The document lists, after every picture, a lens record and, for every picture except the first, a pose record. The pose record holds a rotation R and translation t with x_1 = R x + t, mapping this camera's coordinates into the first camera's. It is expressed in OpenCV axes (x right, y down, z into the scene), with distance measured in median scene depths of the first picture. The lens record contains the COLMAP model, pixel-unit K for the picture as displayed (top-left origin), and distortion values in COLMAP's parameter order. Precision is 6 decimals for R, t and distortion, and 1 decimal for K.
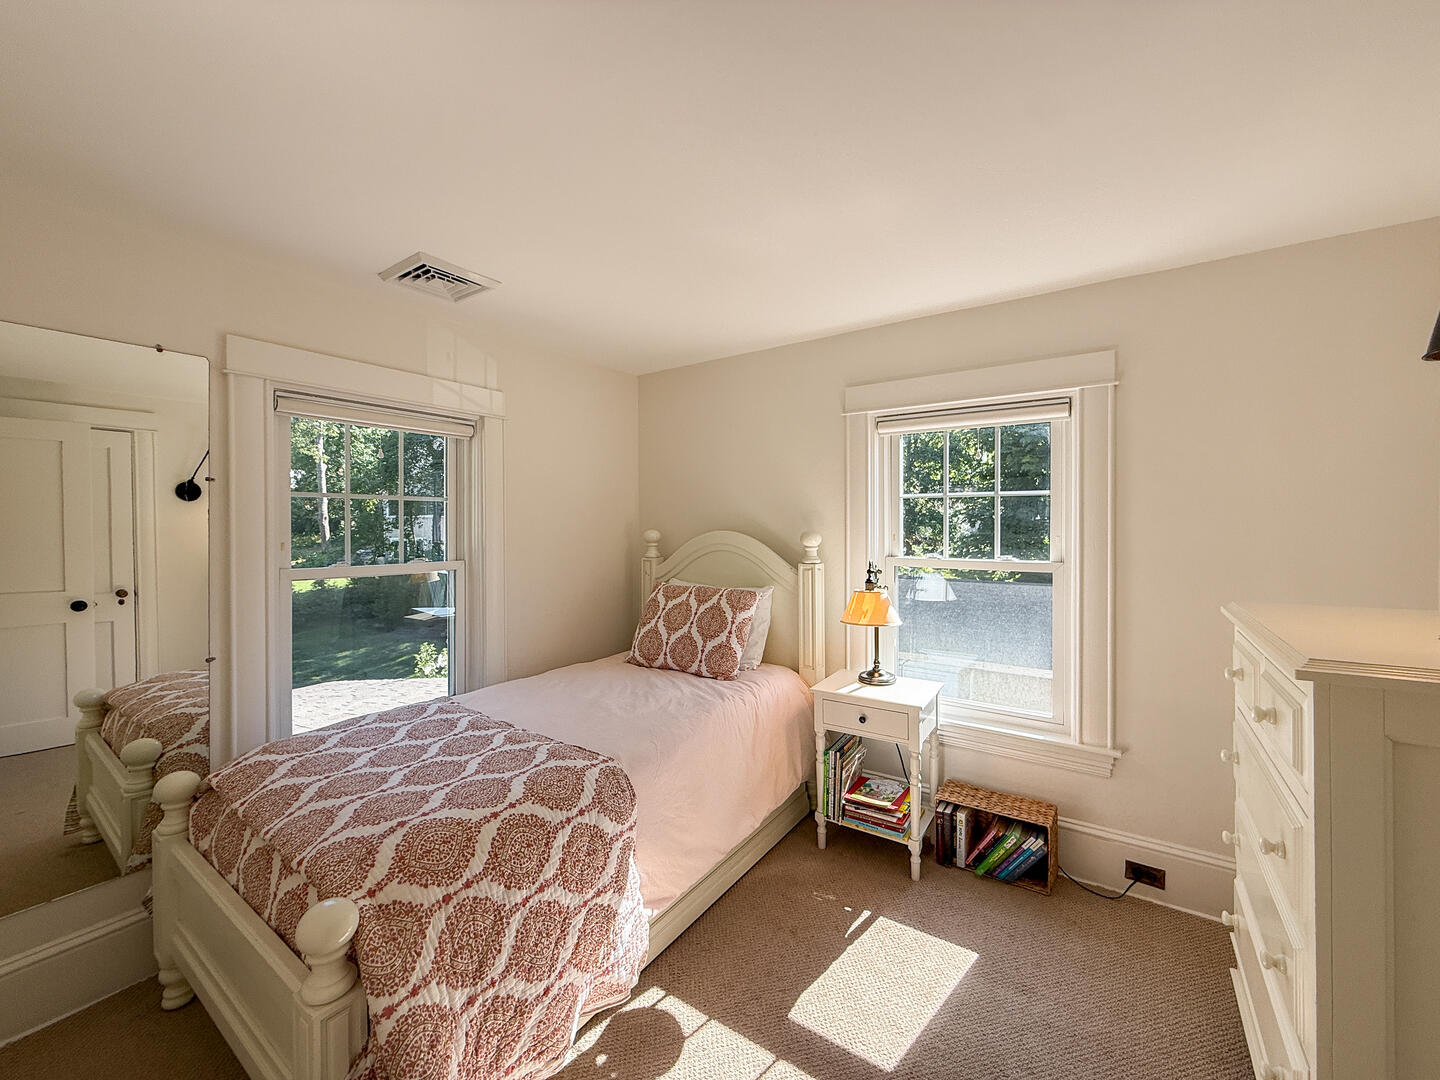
lens RADIAL K [[574.6, 0, 720.0], [0, 574.6, 540.0], [0, 0, 1]] dist [-0.000342, 0.000180]
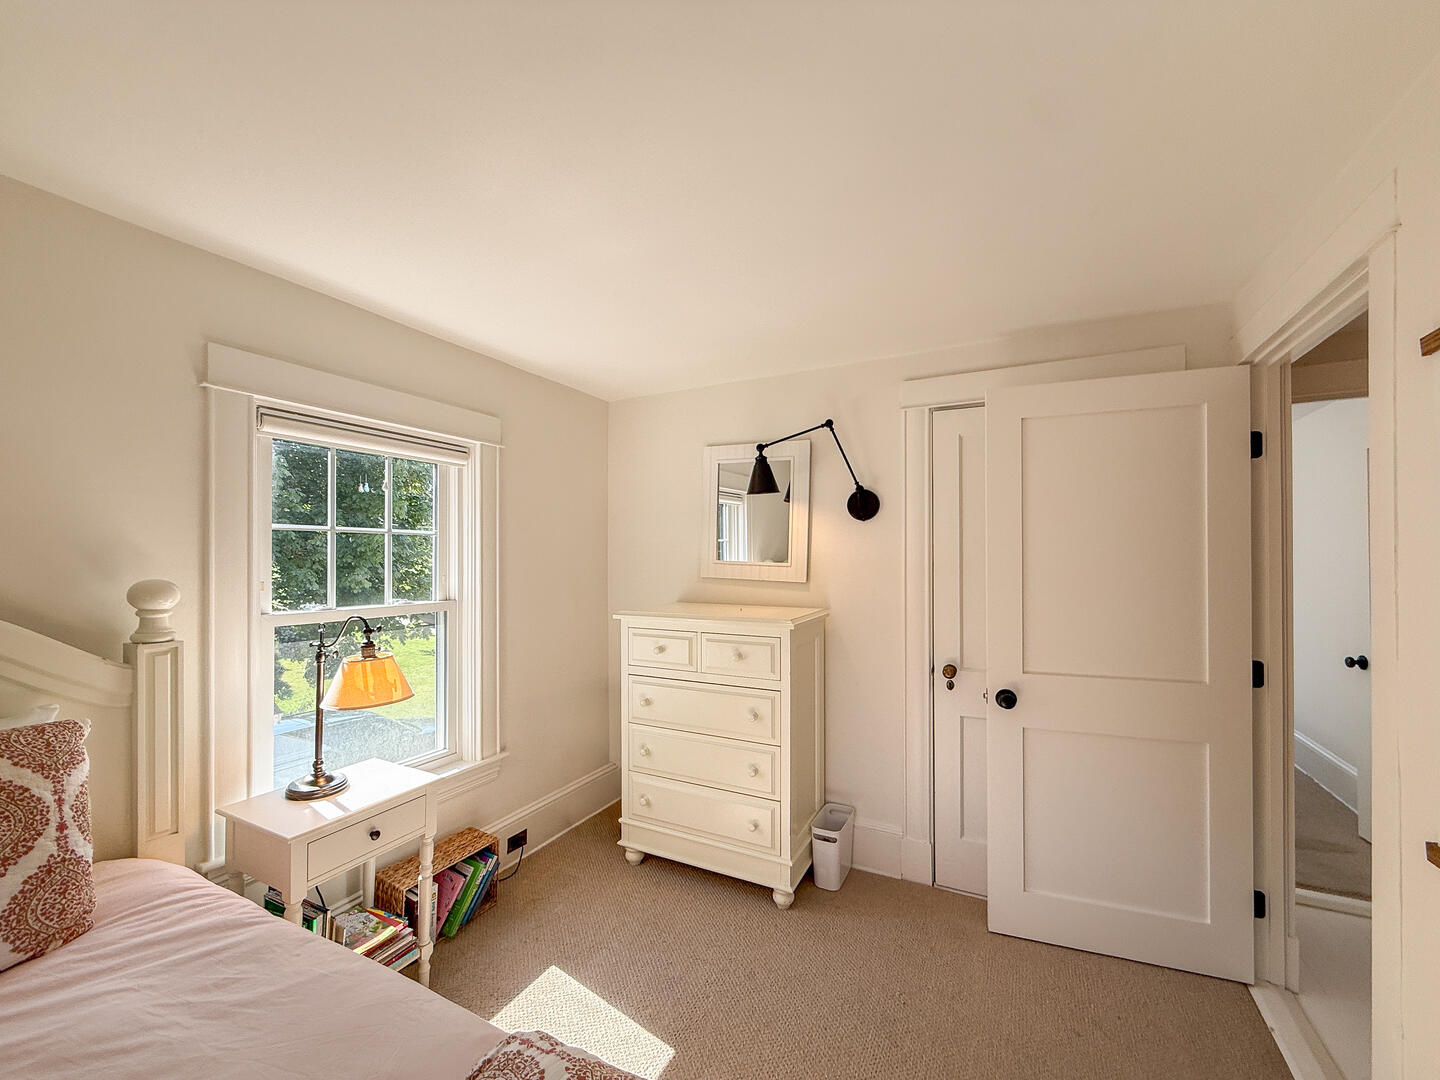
lens RADIAL K [[587.5, 0, 722.5], [0, 587.5, 557.9], [0, 0, 1]] dist [-0.000878, -0.000121]
pose [[-0.128302, -0.000901, 0.991735, -0.509644], [0.034446, 0.999392, 0.005364, -0.024654], [-0.991137, 0.034849, -0.128193, 0.610187]]
